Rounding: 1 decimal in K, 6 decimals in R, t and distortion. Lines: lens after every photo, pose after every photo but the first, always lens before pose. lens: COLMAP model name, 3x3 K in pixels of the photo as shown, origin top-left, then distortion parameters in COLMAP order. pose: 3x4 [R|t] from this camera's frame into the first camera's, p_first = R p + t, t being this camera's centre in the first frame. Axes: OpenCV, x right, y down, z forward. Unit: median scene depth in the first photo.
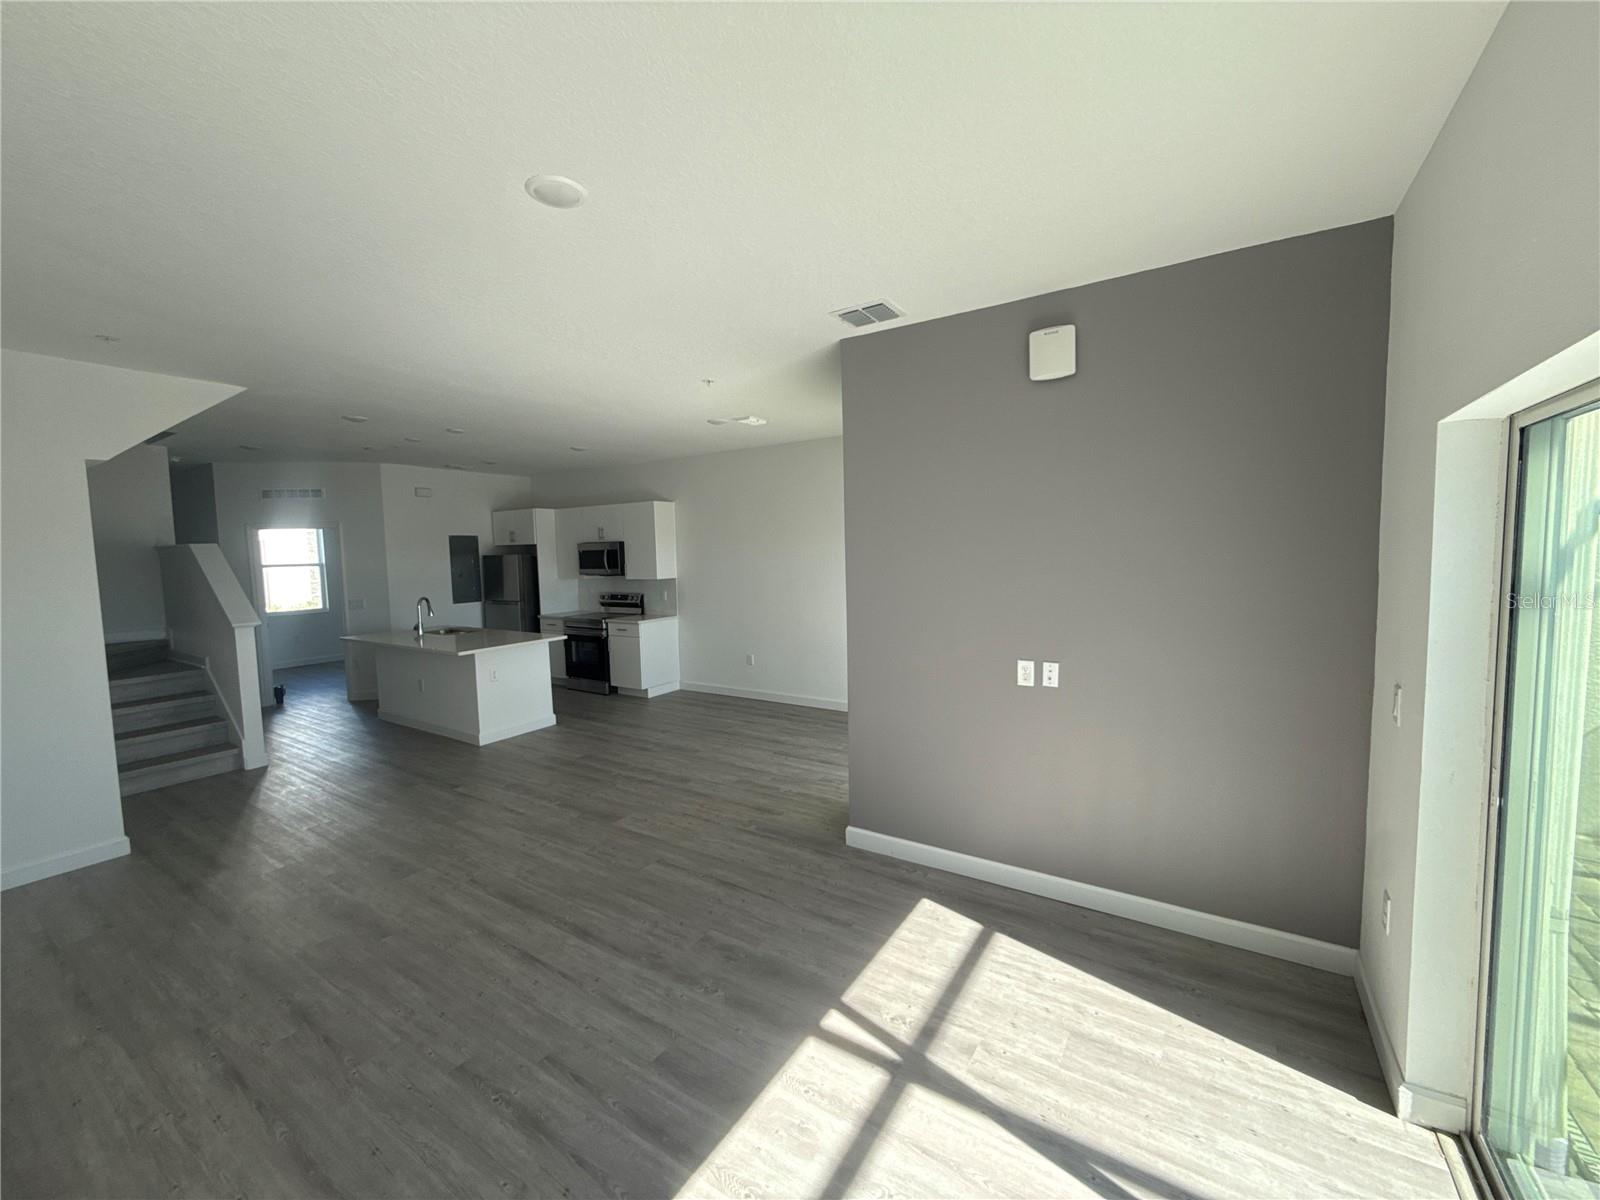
lens RADIAL K [[638.3, 0, 801.3], [0, 638.3, 597.1], [0, 0, 1]] dist [0.004118, -0.000041]
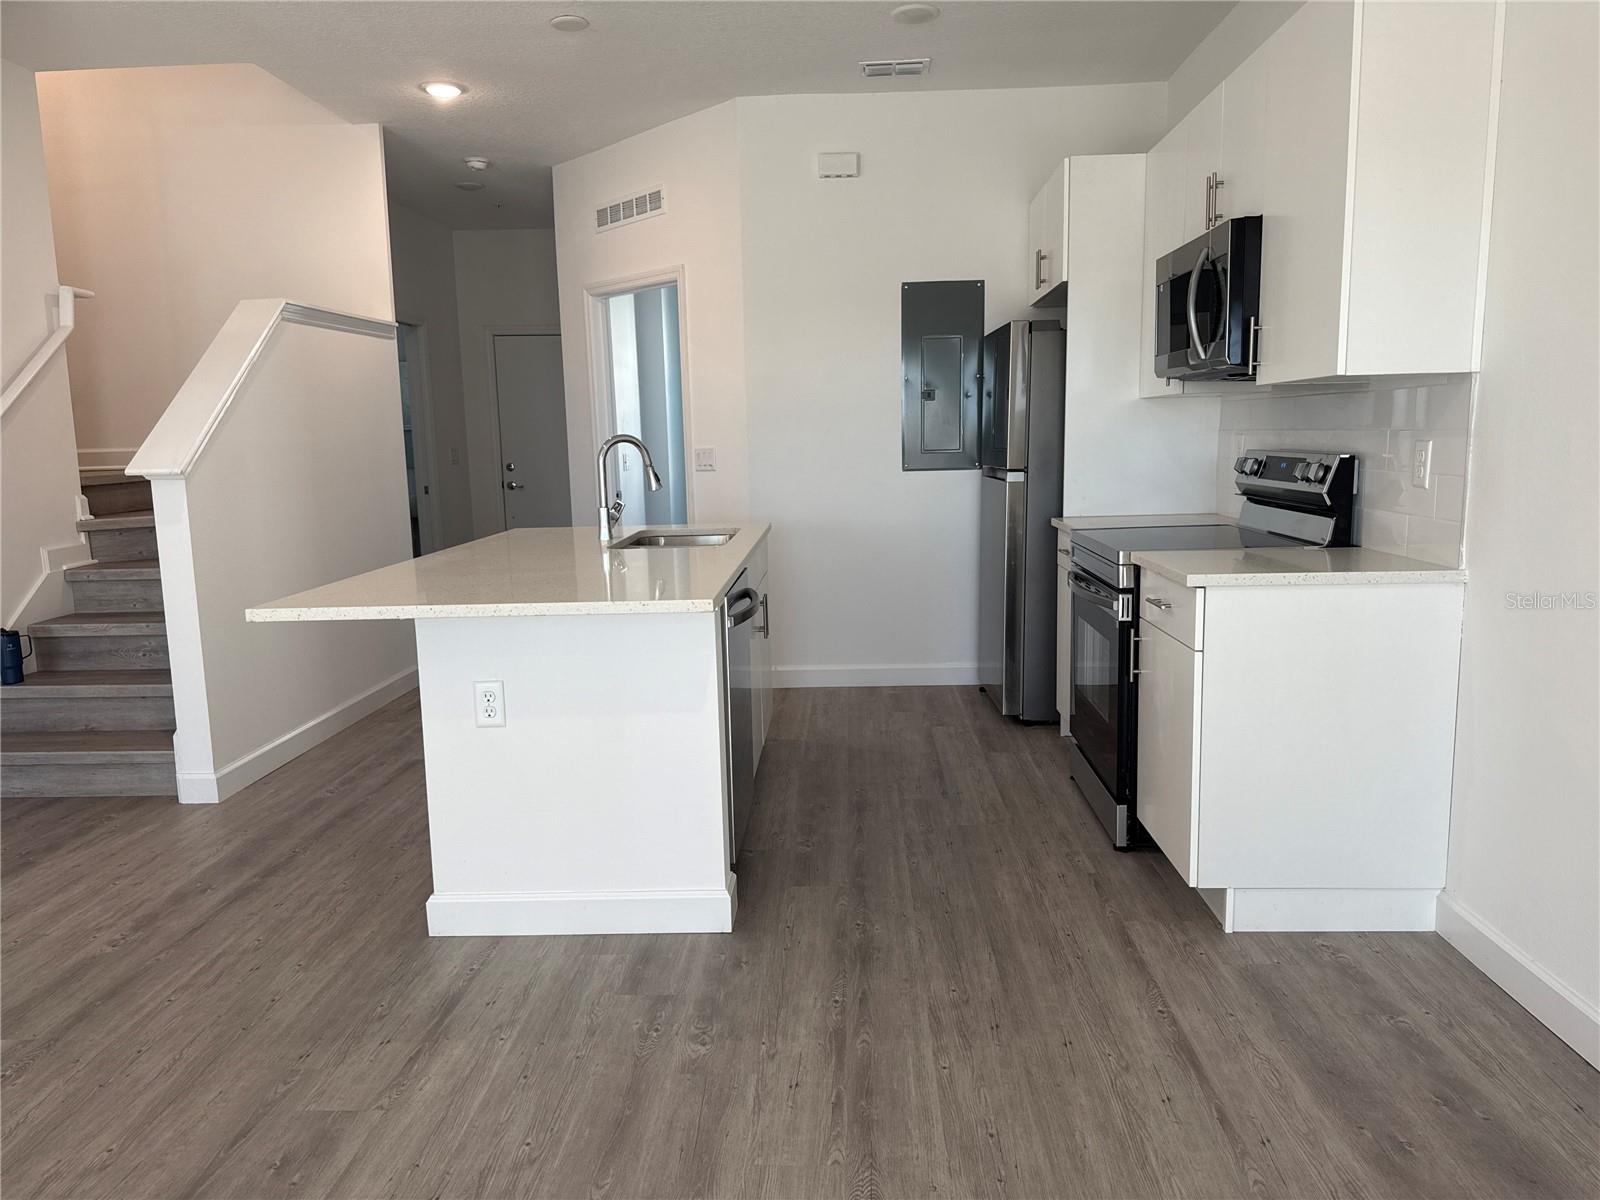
lens RADIAL K [[1128.8, 0, 803.1], [0, 1128.8, 608.5], [0, 0, 1]] dist [0.058735, 0.001438]
pose [[0.515743, 0.142857, -0.844749, -0.000698], [-0.055383, 0.989497, 0.133523, 0.005610], [0.854951, -0.022079, 0.518238, 0.642195]]
